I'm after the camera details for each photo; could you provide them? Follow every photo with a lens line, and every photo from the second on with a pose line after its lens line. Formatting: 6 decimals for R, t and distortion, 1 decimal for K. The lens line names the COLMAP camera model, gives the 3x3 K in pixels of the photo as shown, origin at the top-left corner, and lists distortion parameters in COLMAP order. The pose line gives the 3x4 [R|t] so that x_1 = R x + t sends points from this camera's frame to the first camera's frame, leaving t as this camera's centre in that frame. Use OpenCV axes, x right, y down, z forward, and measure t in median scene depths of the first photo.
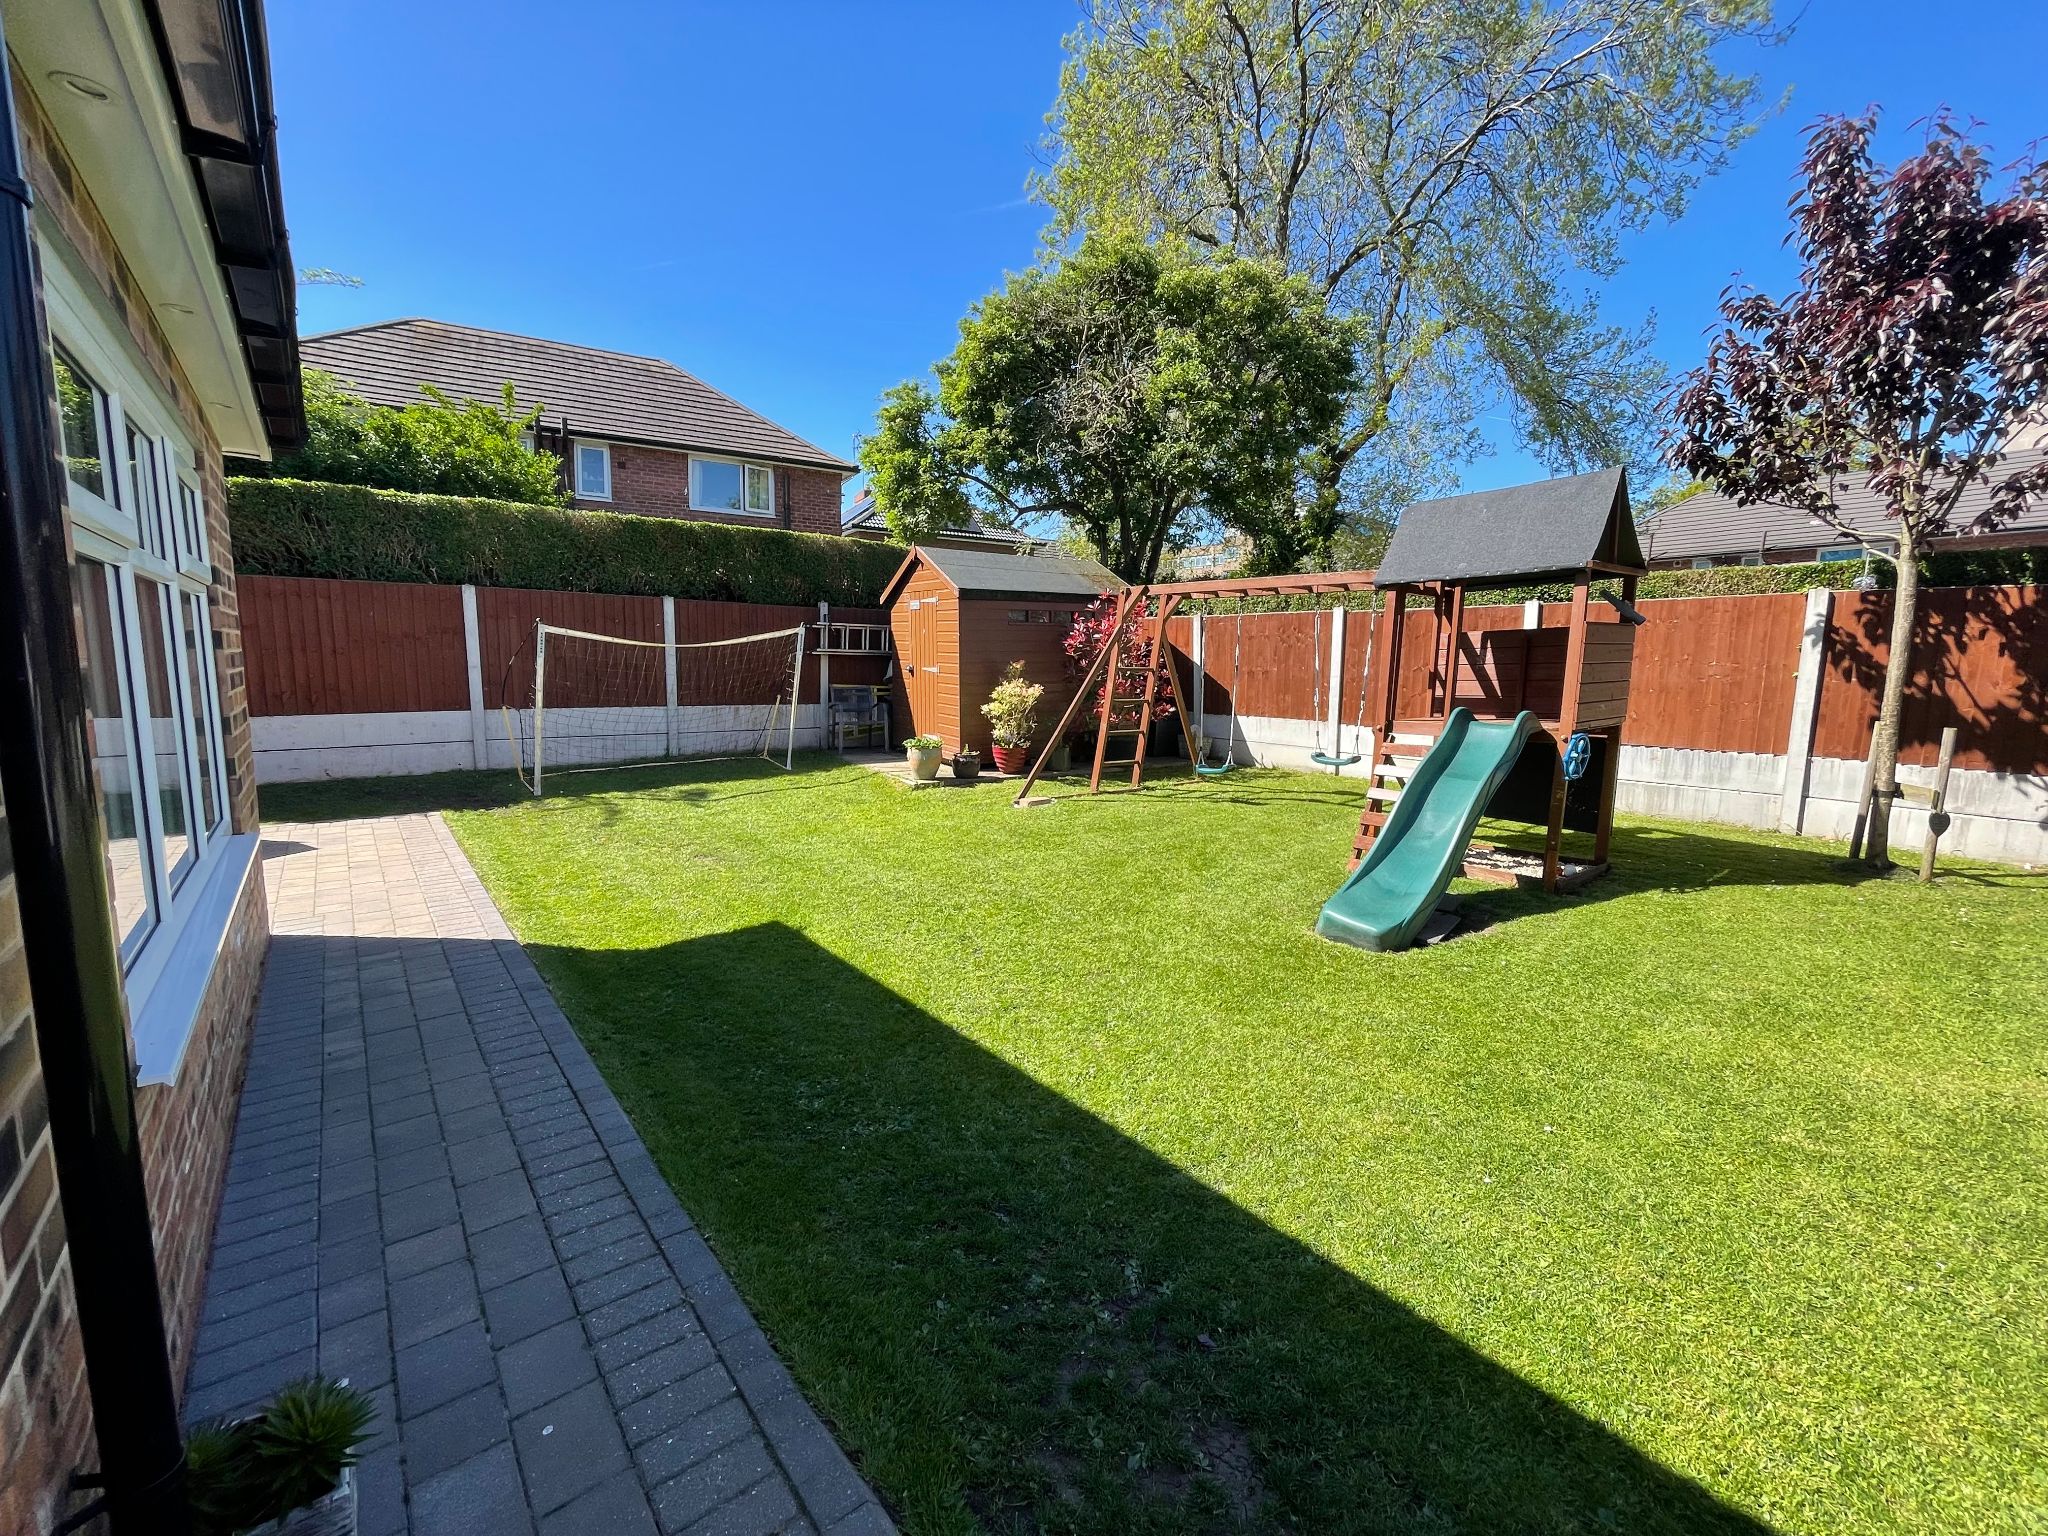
lens RADIAL K [[828.1, 0, 1021.5], [0, 828.1, 764.5], [0, 0, 1]] dist [-0.002960, 0.001085]
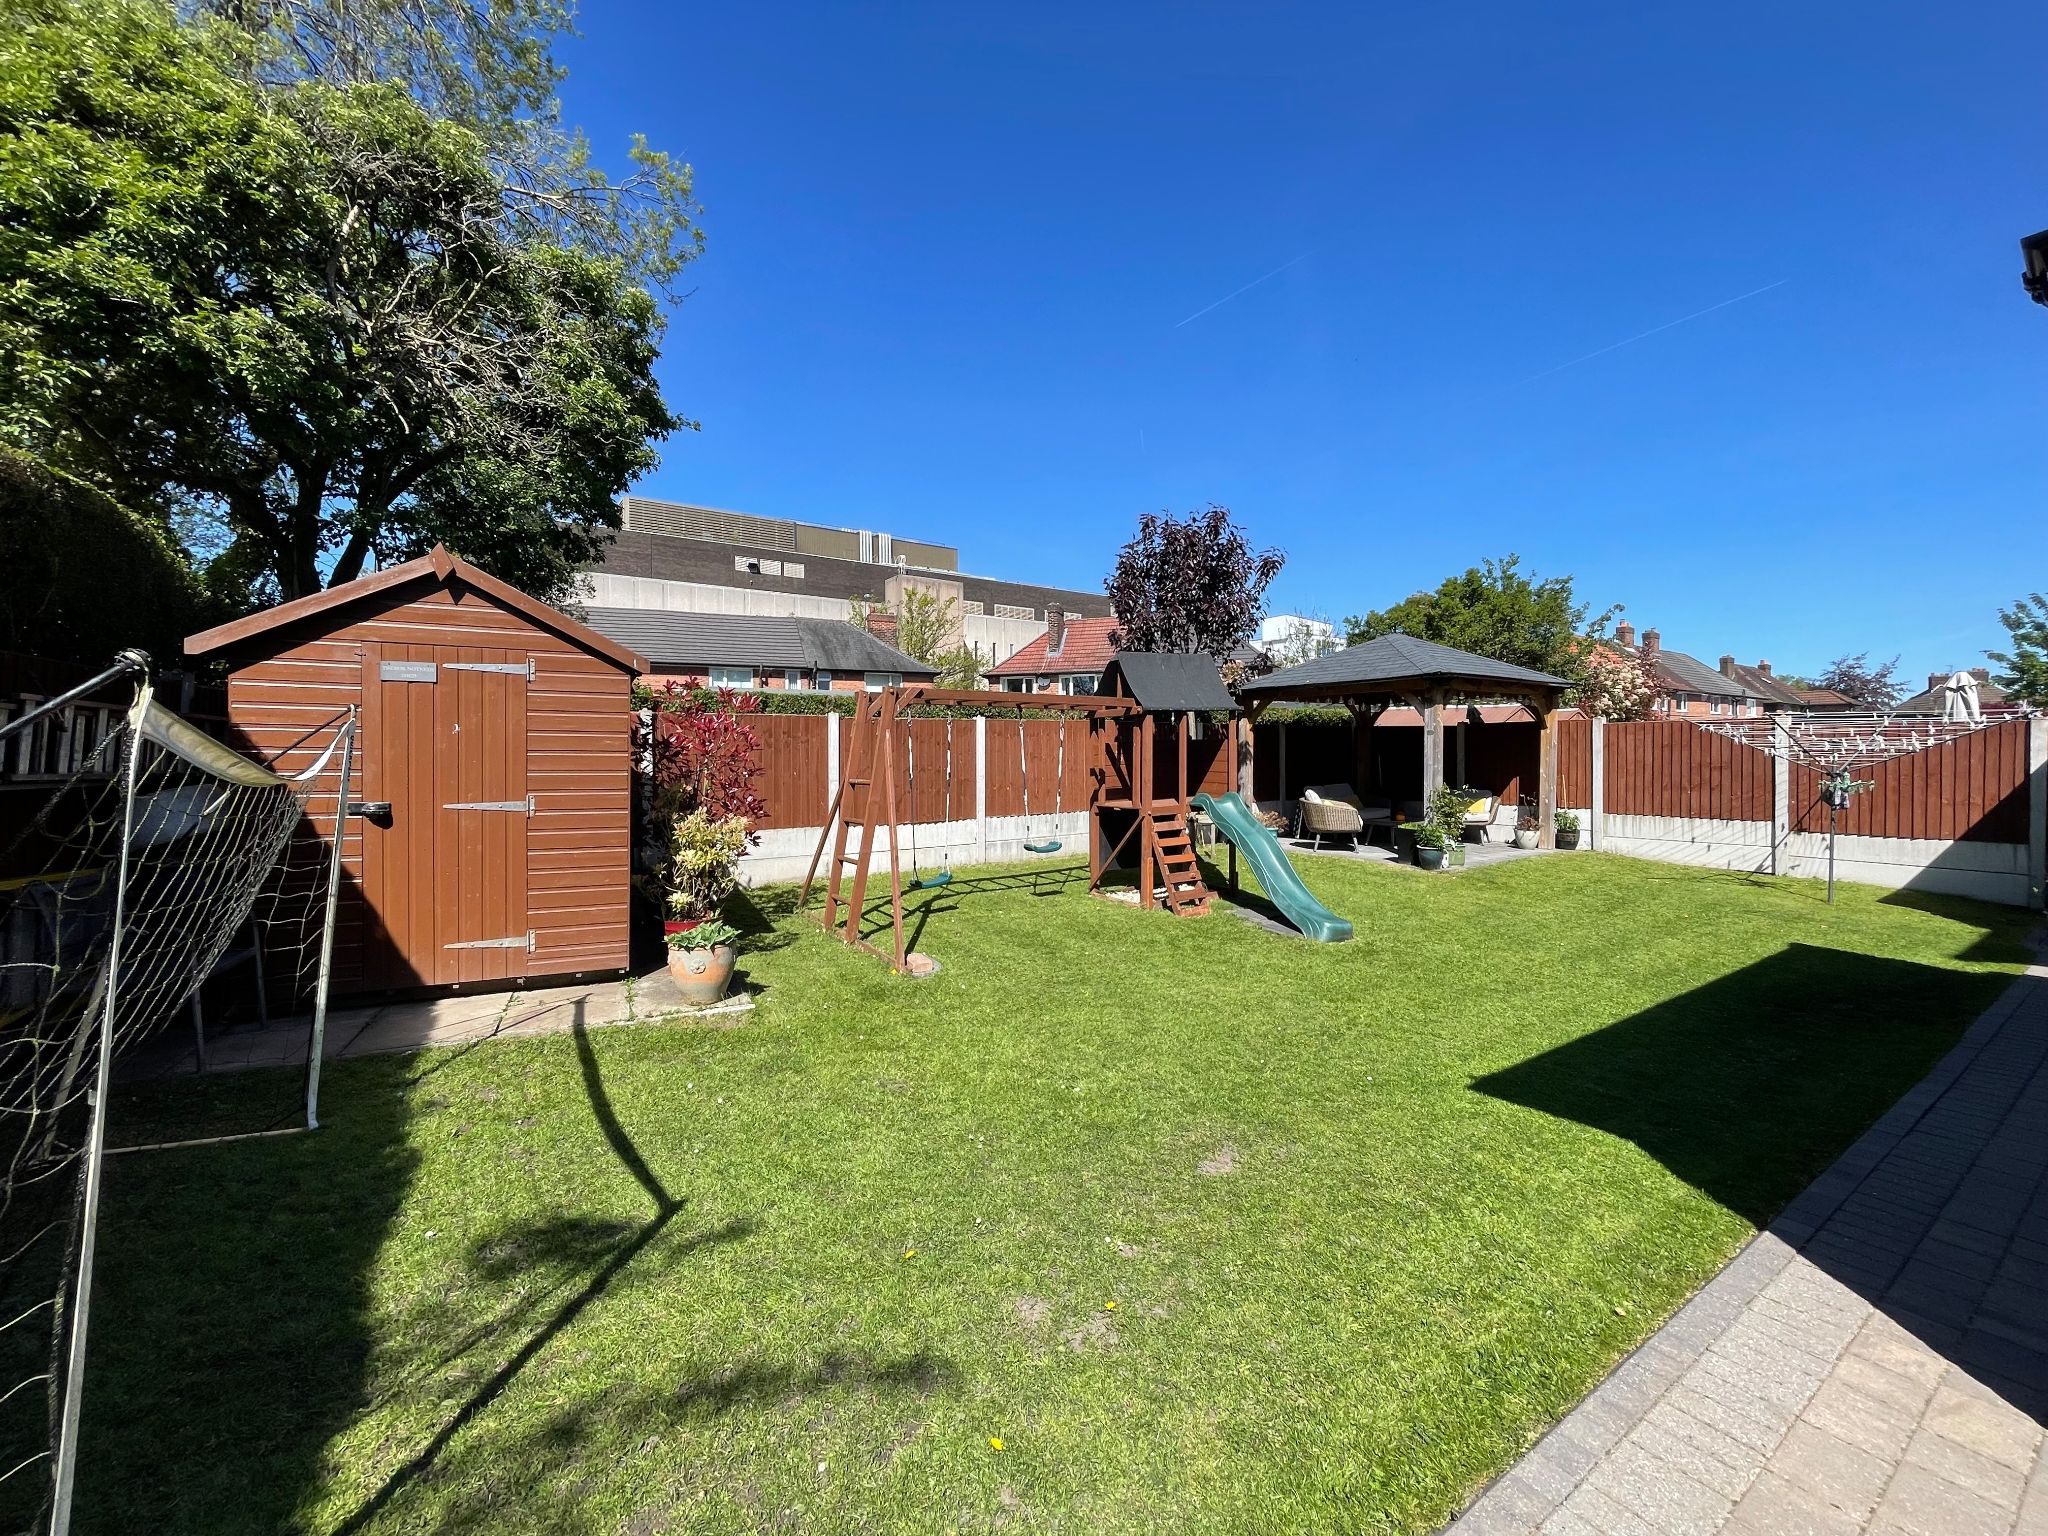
lens RADIAL K [[828.1, 0, 1019.4], [0, 828.1, 759.6], [0, 0, 1]] dist [-0.002960, 0.001085]
pose [[0.102870, -0.025884, 0.994358, -0.700356], [0.136071, 0.990630, 0.011709, -0.130629], [-0.985344, 0.134099, 0.105428, 0.779990]]
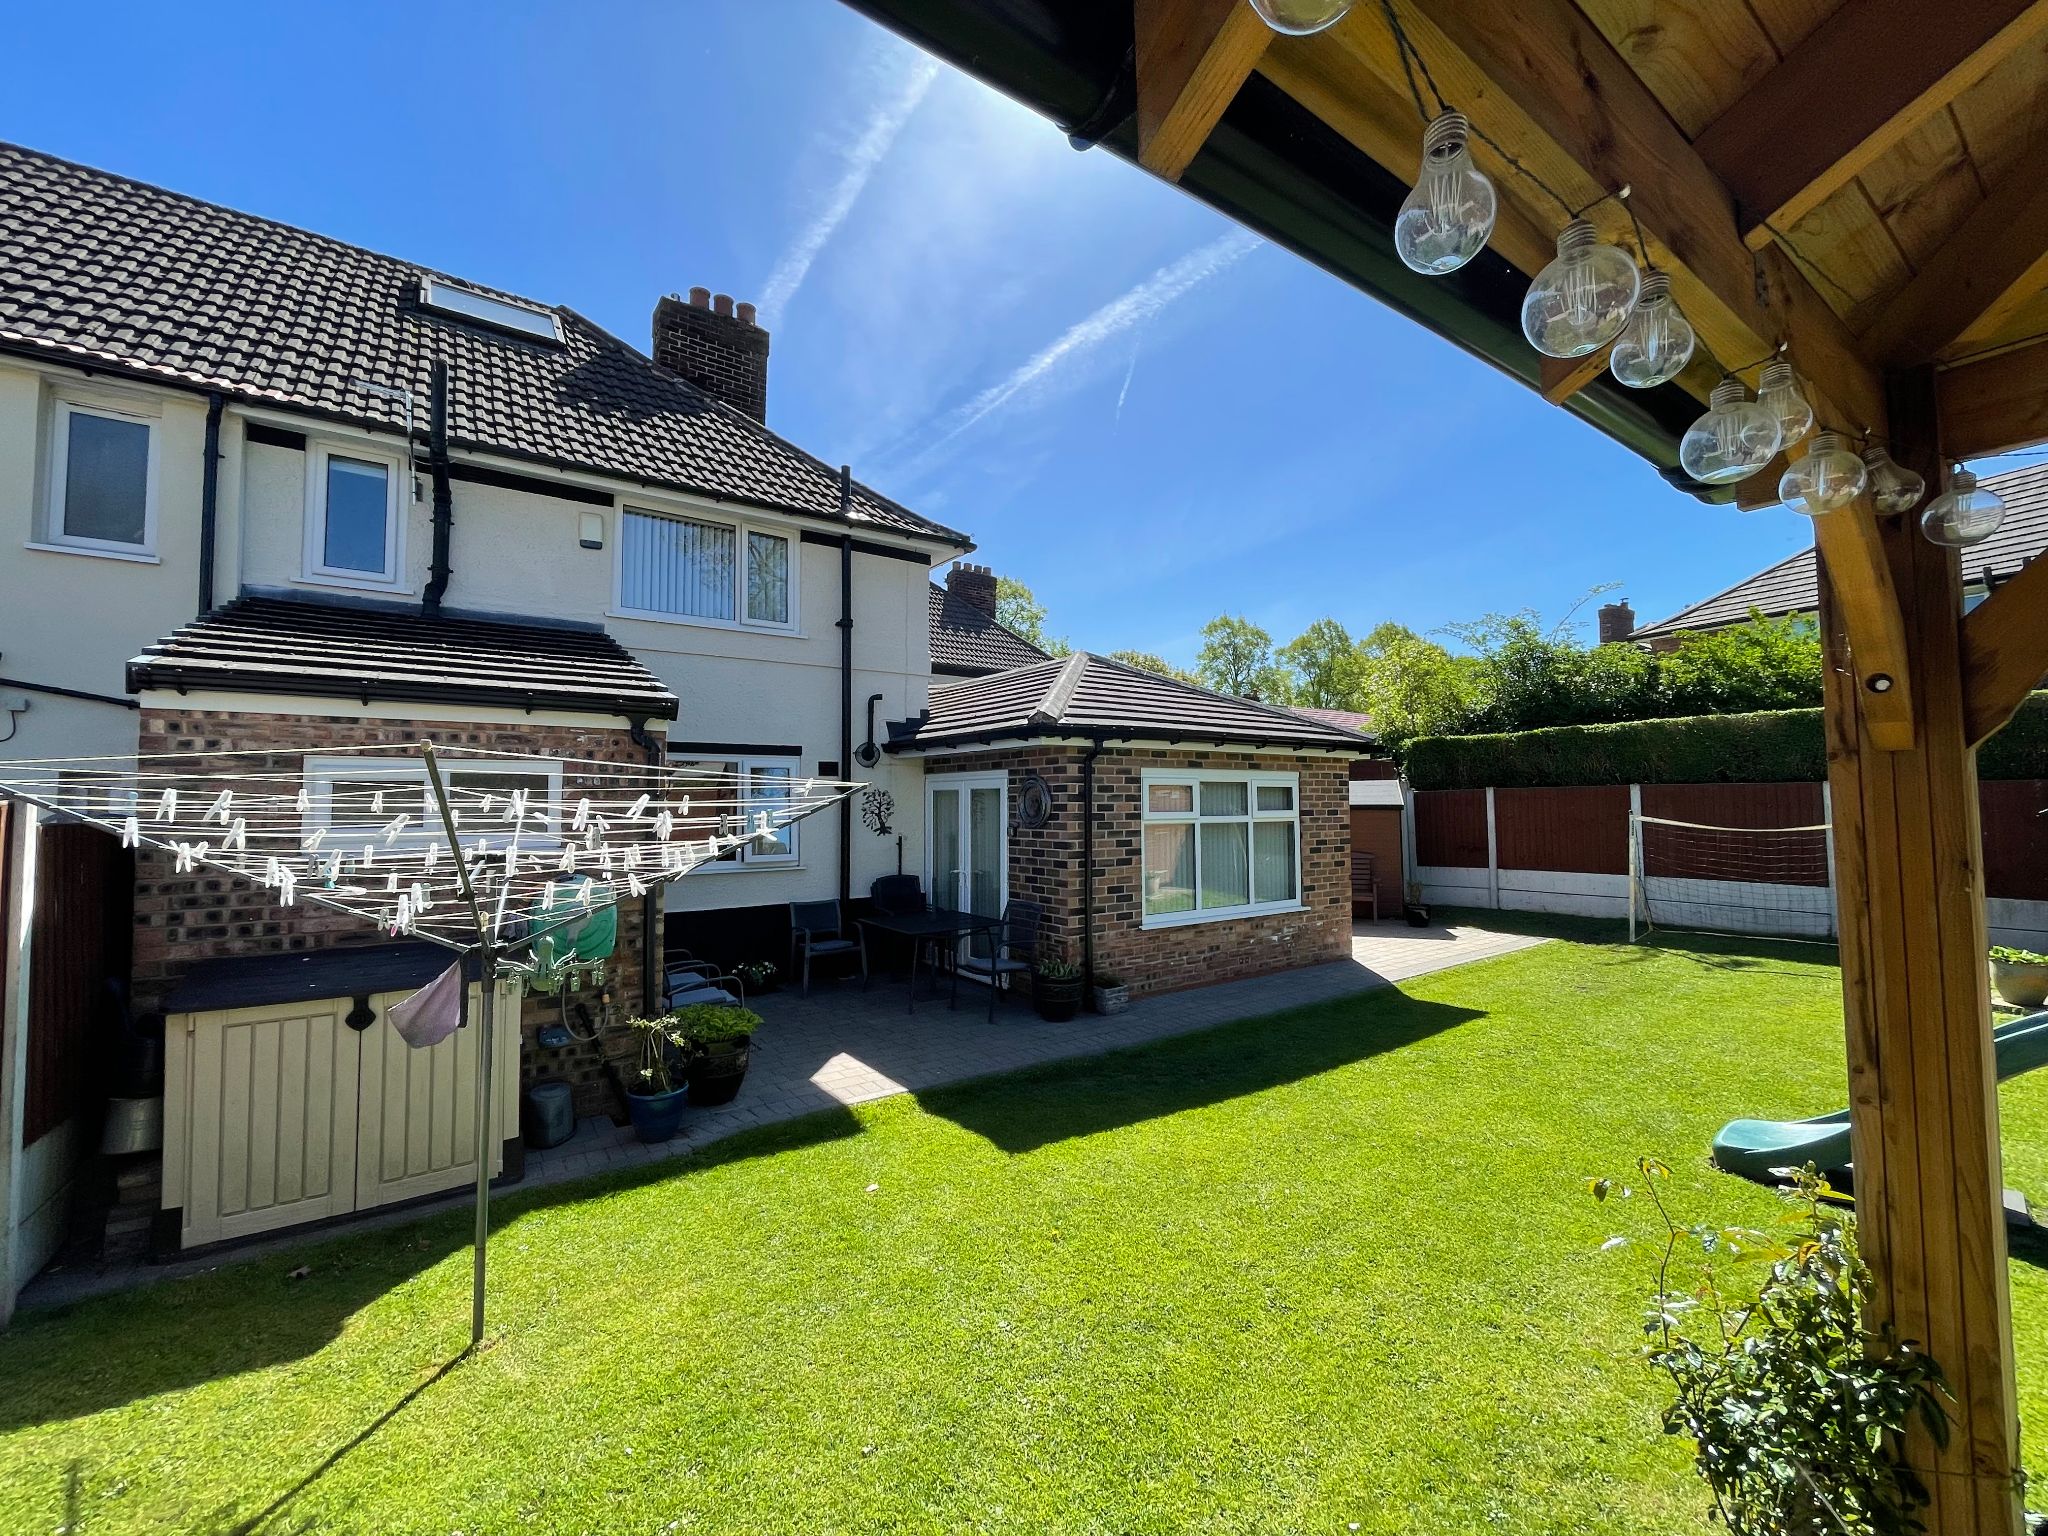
lens RADIAL K [[828.1, 0, 1022.9], [0, 828.1, 764.2], [0, 0, 1]] dist [-0.002960, 0.001085]
pose [[-0.084872, -0.066202, -0.994190, 0.818649], [-0.125449, 0.990560, -0.055251, -0.047824], [0.988463, 0.120031, -0.092376, 0.121040]]
